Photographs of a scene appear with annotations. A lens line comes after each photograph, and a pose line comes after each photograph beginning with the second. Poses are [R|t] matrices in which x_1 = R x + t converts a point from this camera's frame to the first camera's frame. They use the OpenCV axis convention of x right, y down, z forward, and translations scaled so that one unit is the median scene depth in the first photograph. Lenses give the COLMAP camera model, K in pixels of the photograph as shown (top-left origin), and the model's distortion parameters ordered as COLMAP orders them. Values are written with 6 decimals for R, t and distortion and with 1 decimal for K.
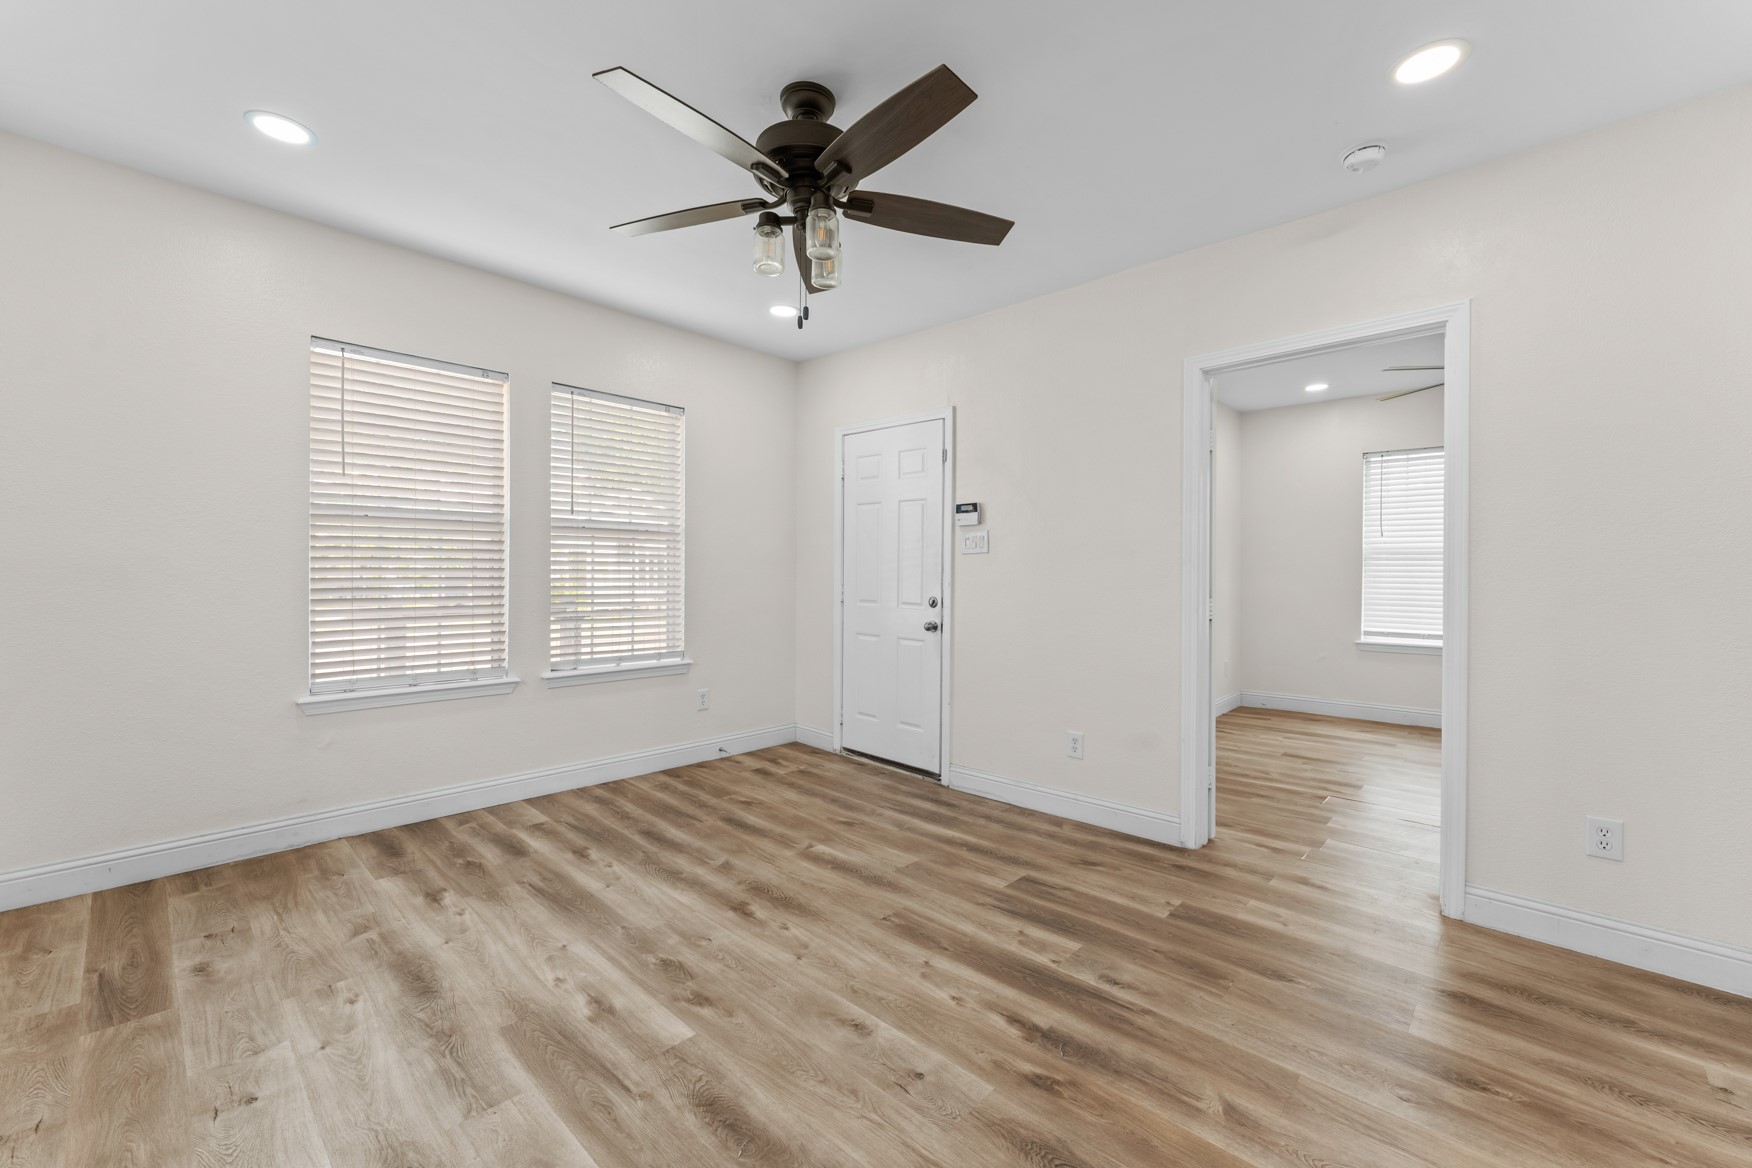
lens RADIAL K [[702.3, 0, 881.4], [0, 702.3, 576.0], [0, 0, 1]] dist [0.000228, -0.000186]
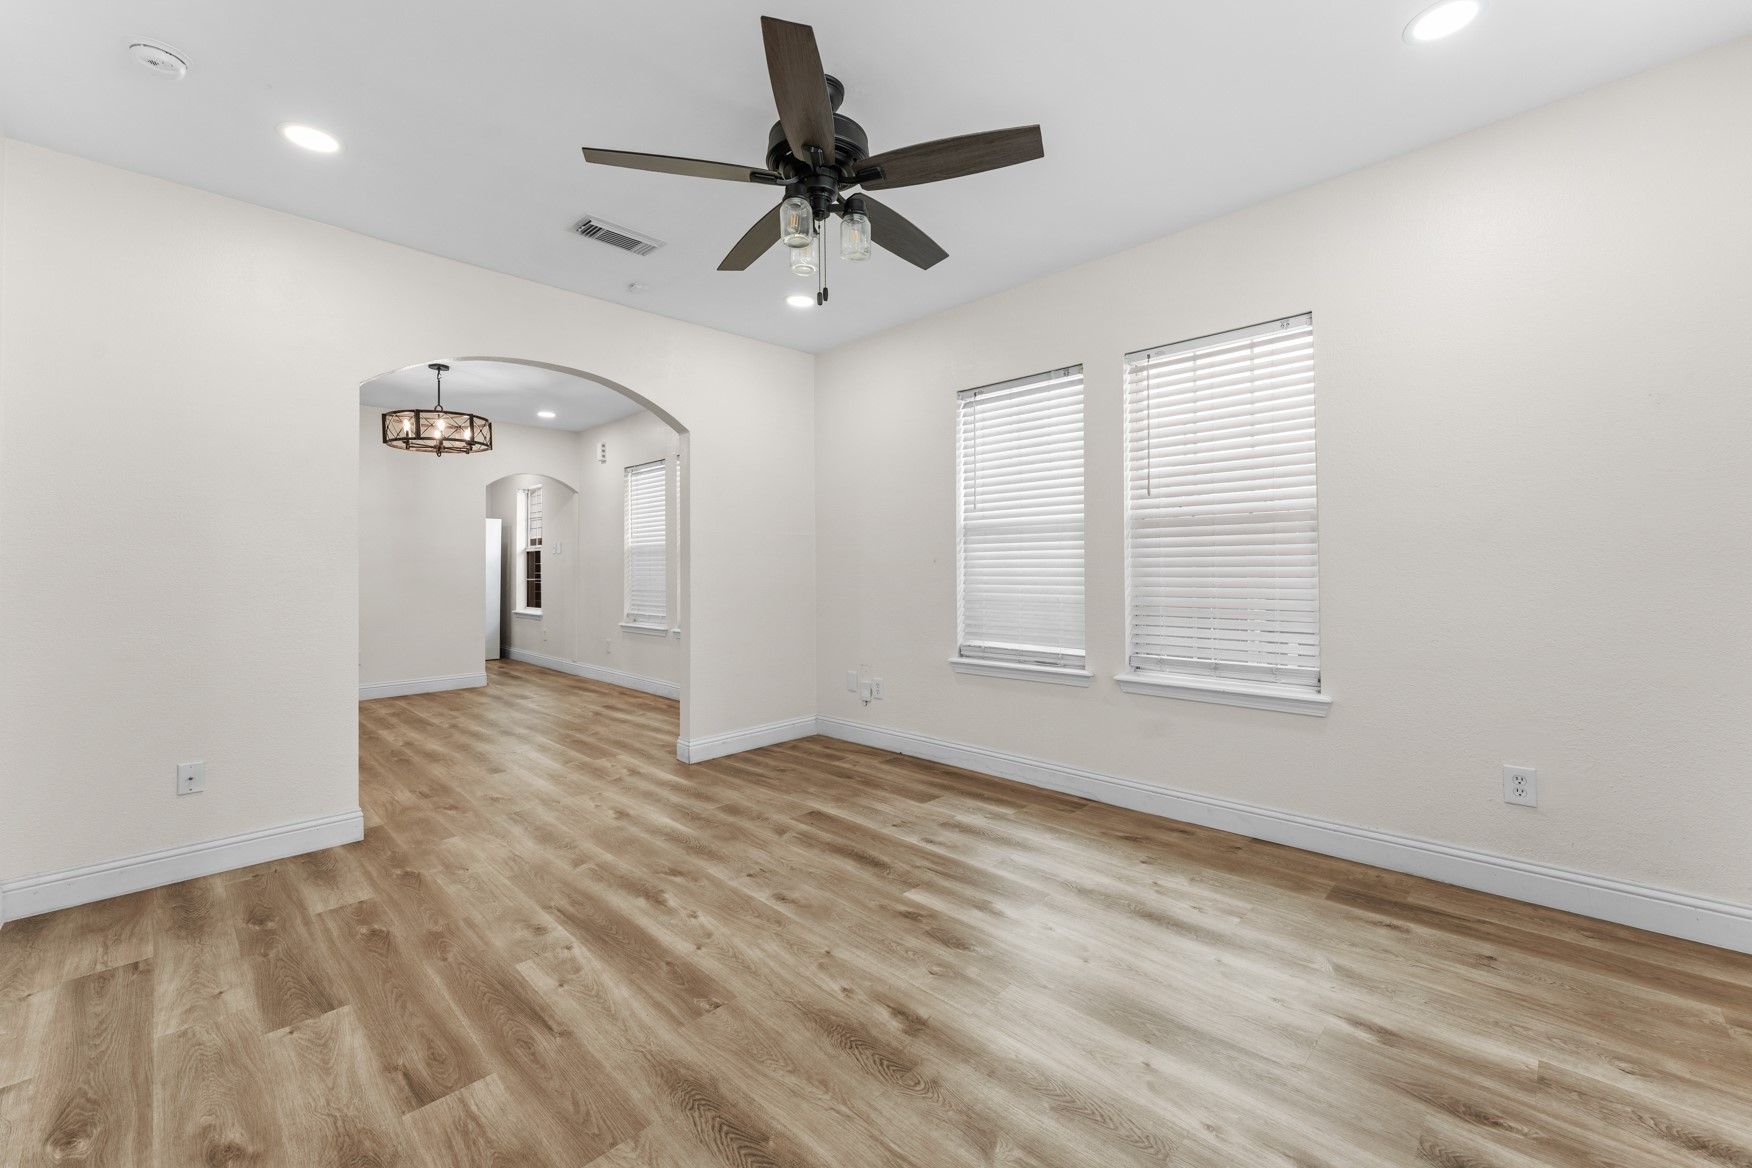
lens RADIAL K [[702.3, 0, 859.8], [0, 702.3, 570.3], [0, 0, 1]] dist [0.000228, -0.000186]
pose [[-0.998424, 0.000693, 0.056108, -0.218462], [0.001010, 0.999984, 0.005622, 0.017152], [-0.056103, 0.005670, -0.998409, 1.988749]]
